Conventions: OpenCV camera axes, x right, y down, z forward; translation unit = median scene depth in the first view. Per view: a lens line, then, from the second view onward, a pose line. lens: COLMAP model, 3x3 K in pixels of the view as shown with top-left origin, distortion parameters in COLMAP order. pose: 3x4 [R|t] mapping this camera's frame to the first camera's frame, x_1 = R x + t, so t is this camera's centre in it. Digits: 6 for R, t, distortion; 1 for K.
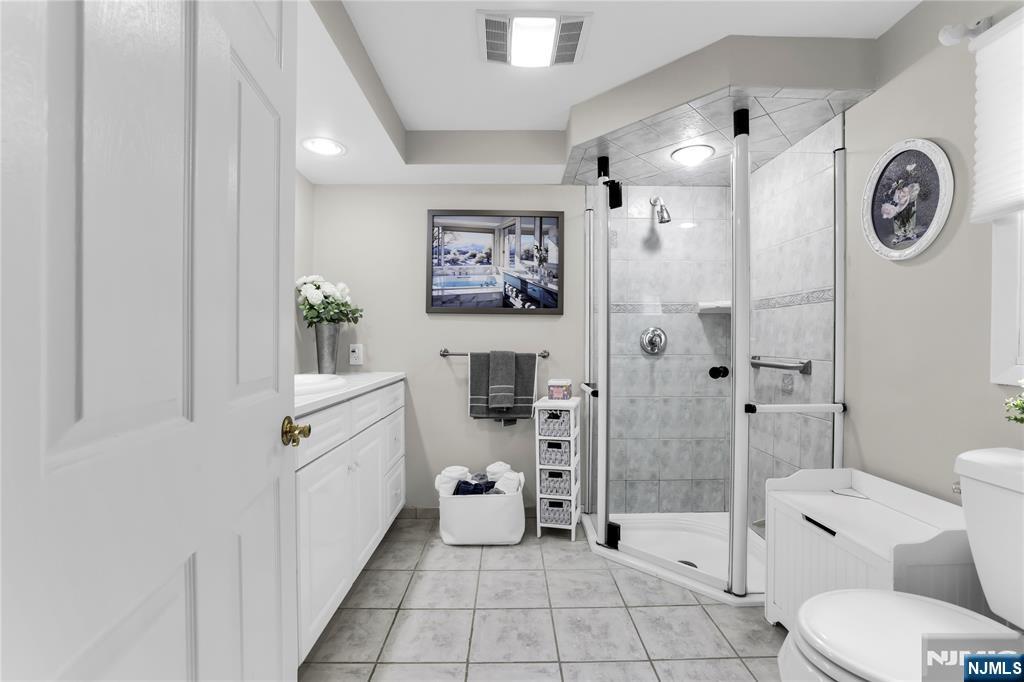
lens RADIAL K [[446.8, 0, 510.9], [0, 446.8, 343.0], [0, 0, 1]] dist [-0.053370, 0.020869]
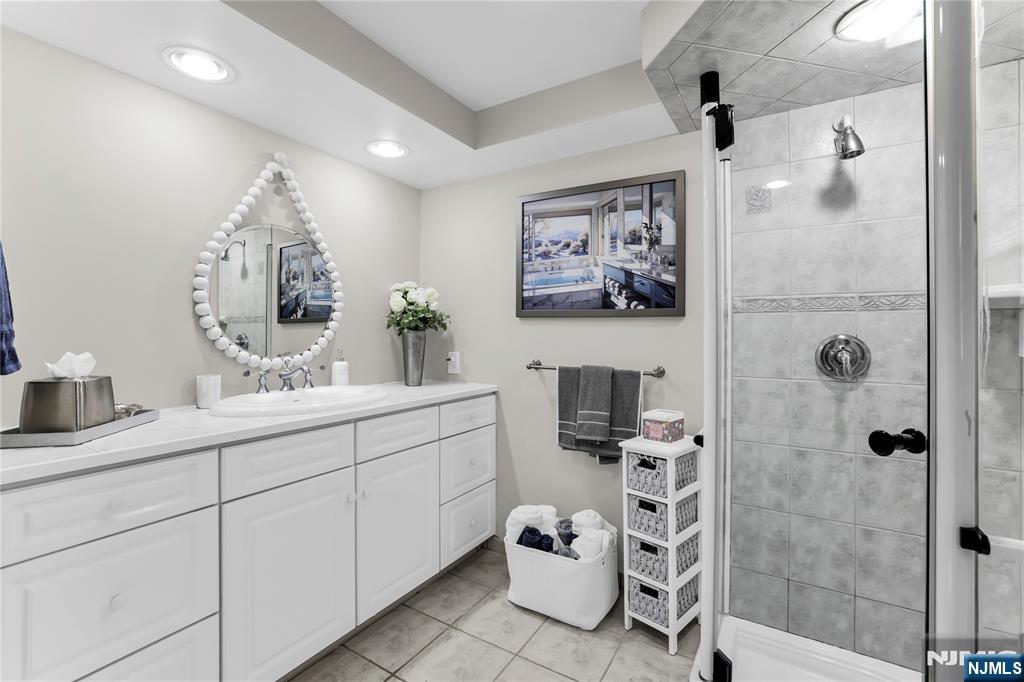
lens RADIAL K [[447.1, 0, 511.7], [0, 447.1, 331.0], [0, 0, 1]] dist [-0.045707, 0.016158]
pose [[0.849006, -0.000465, -0.528383, 0.256506], [-0.008865, 0.999846, -0.015124, -0.028315], [0.528309, 0.017525, 0.848871, 0.267569]]
